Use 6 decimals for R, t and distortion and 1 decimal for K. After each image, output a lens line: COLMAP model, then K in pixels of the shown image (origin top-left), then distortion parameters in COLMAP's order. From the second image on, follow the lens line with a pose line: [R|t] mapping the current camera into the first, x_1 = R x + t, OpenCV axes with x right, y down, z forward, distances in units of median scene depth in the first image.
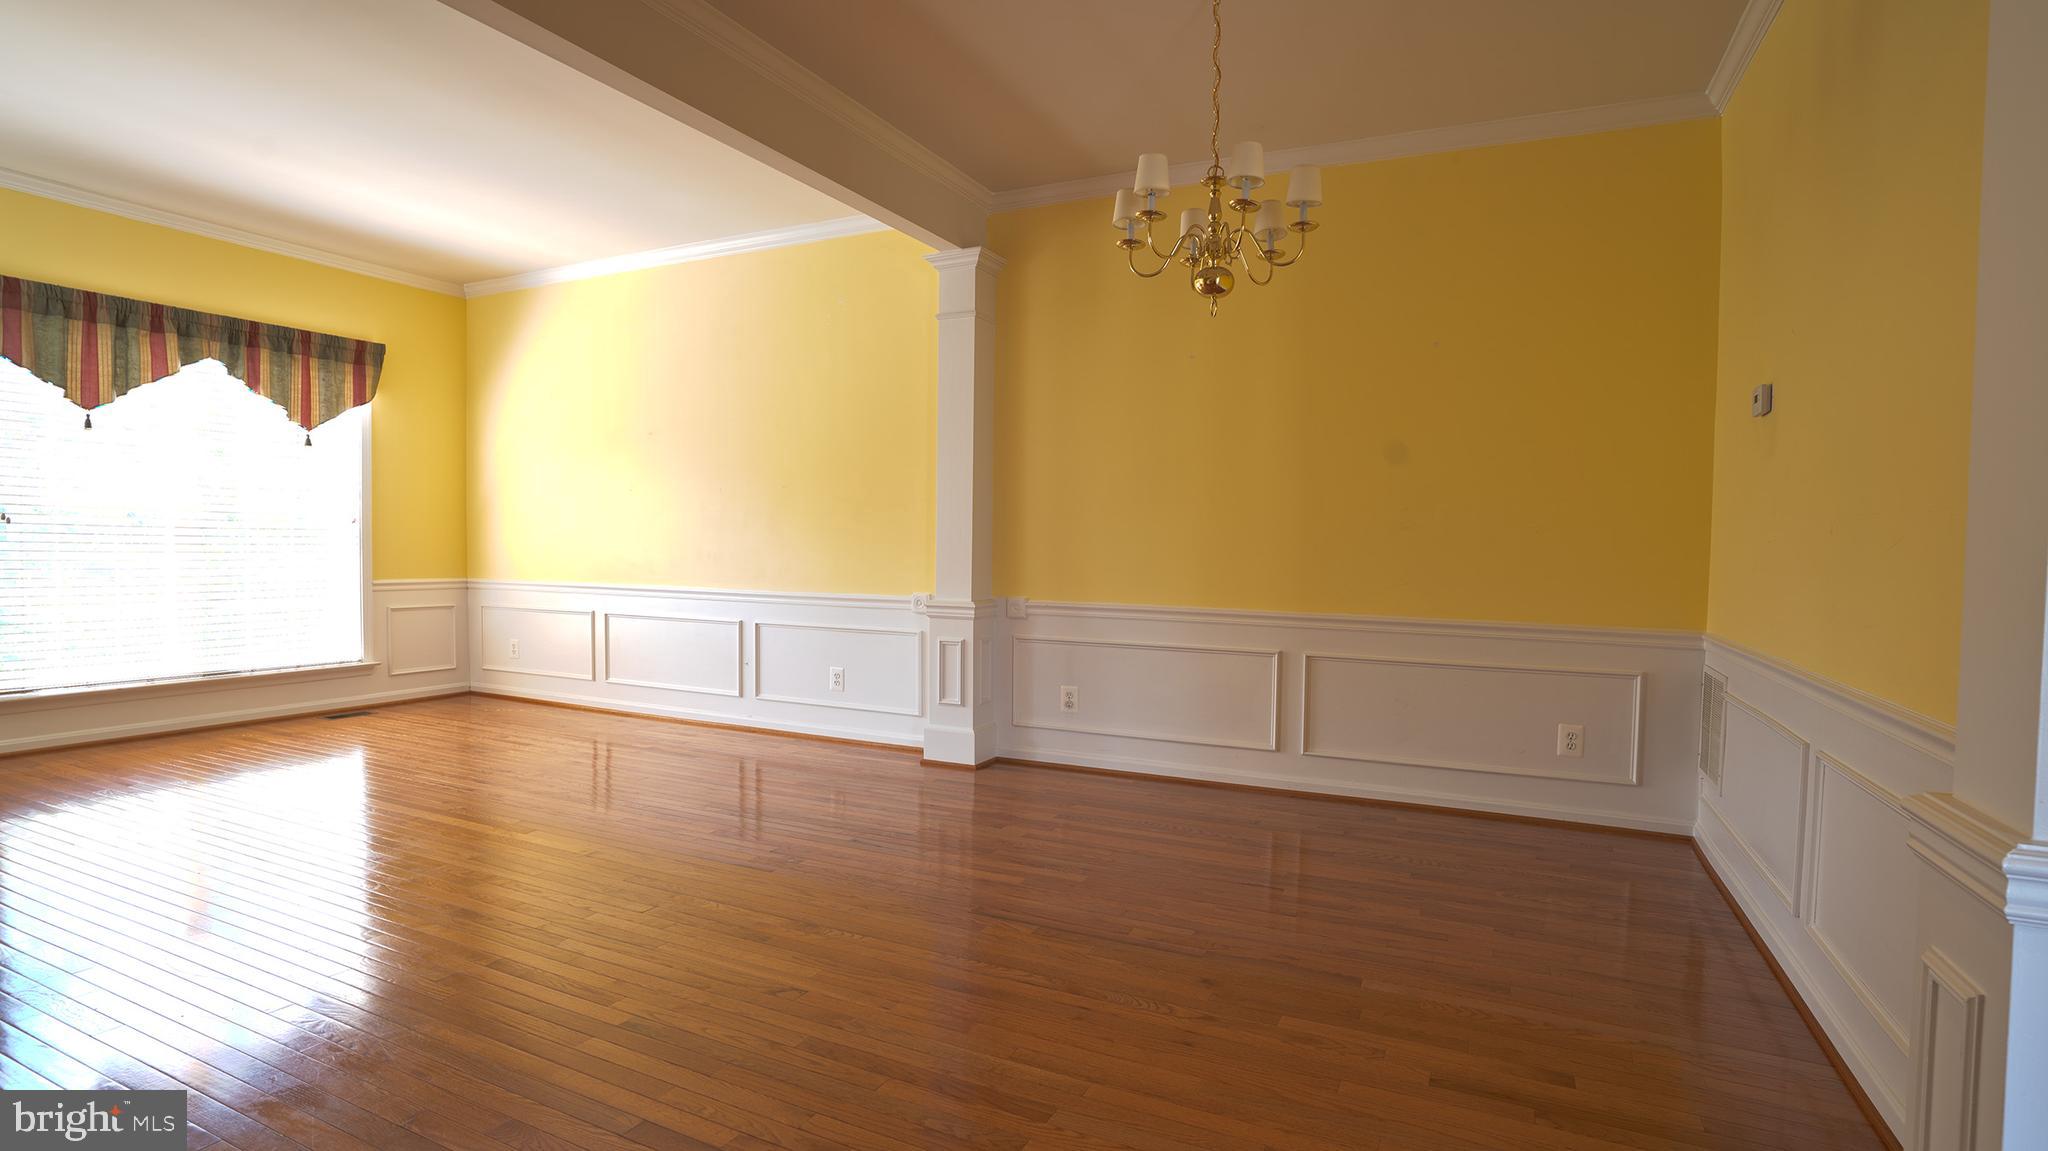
lens RADIAL K [[1015.3, 0, 1024.0], [0, 1015.3, 575.5], [0, 0, 1]] dist [-0.081334, 0.041827]
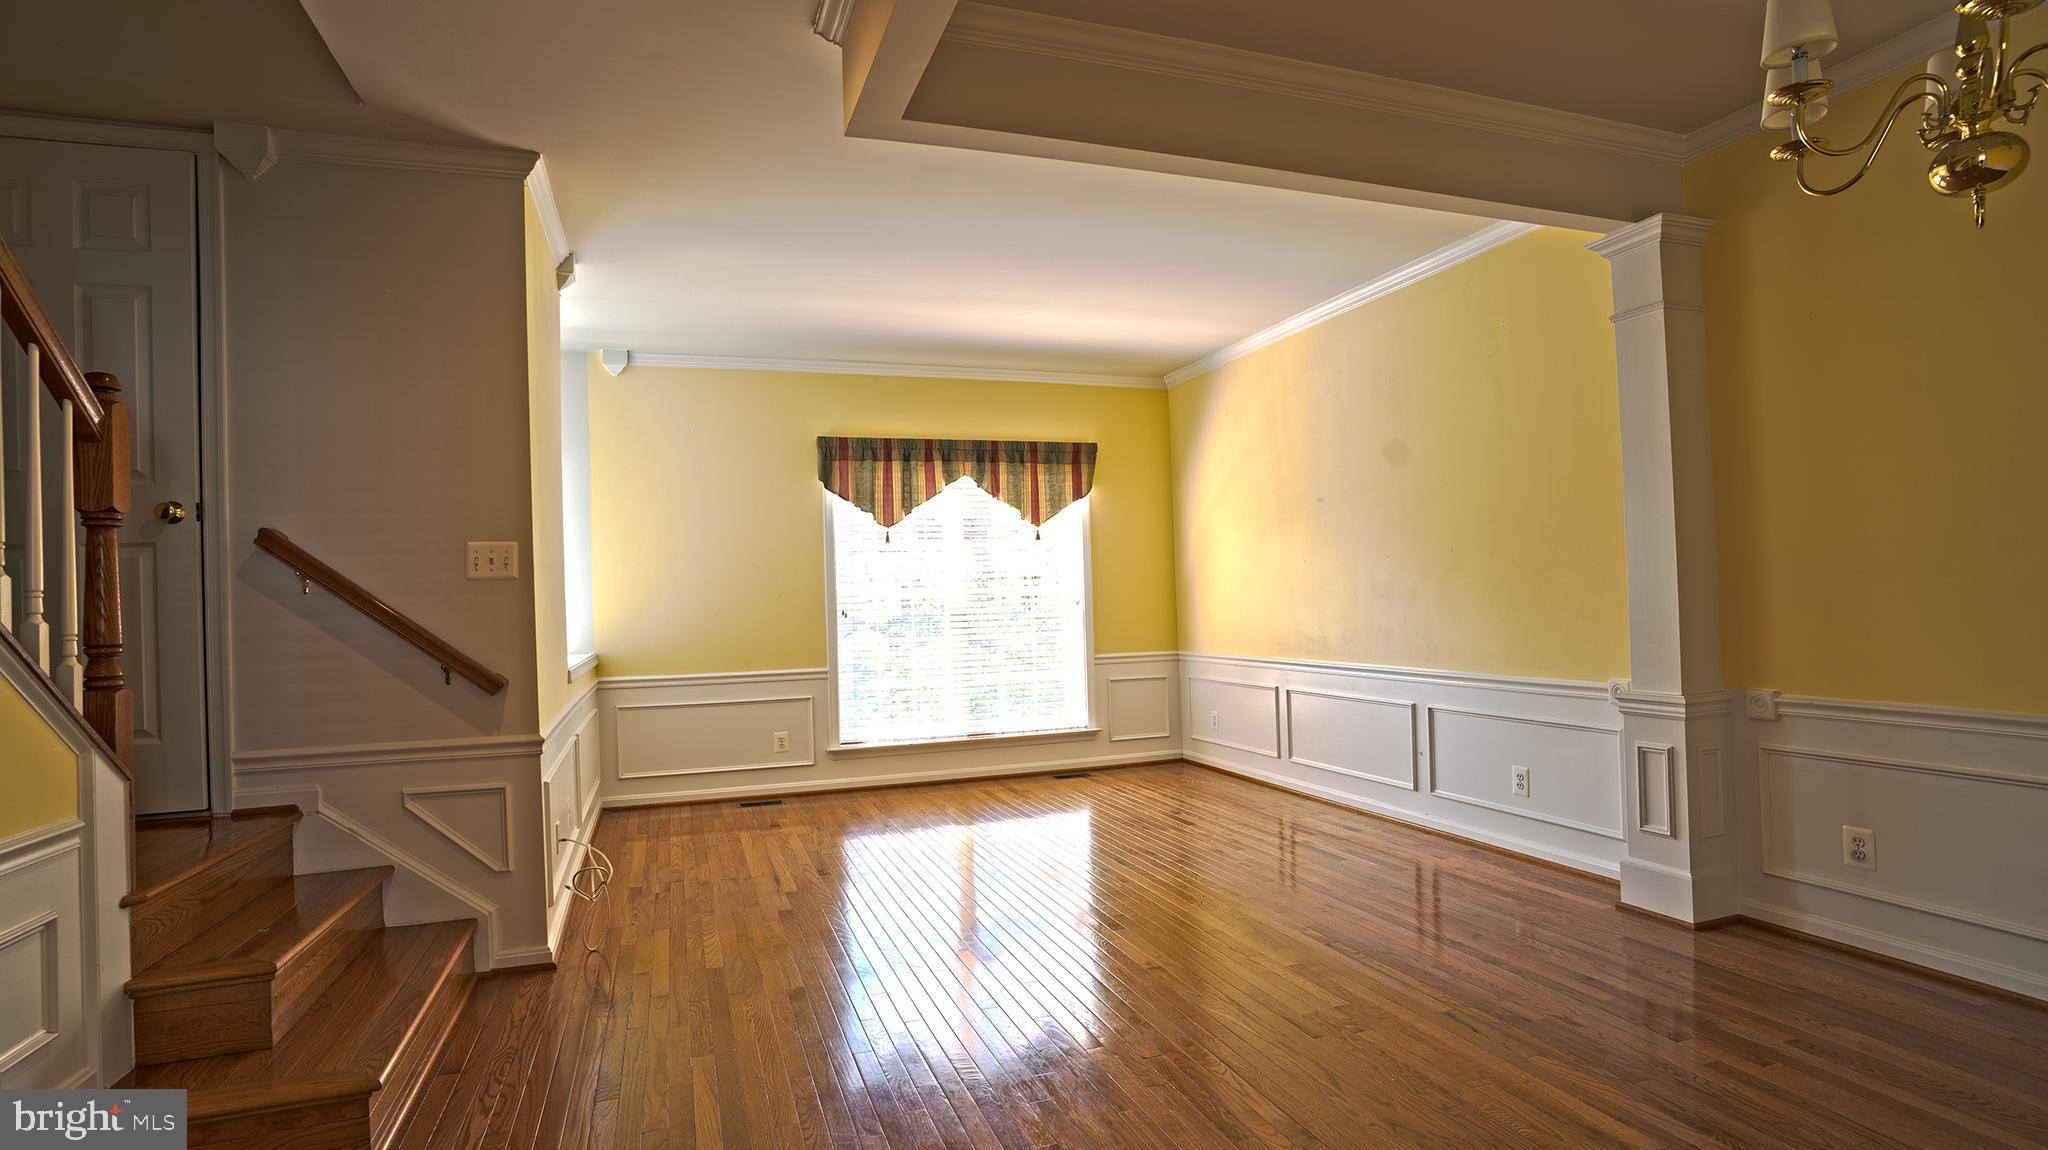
lens RADIAL K [[1015.3, 0, 1024.0], [0, 1015.3, 575.0], [0, 0, 1]] dist [-0.081334, 0.041827]
pose [[0.710264, -0.050051, -0.702154, 0.102934], [0.015737, 0.998349, -0.055246, -0.025753], [0.703760, 0.028189, 0.709878, 0.146690]]
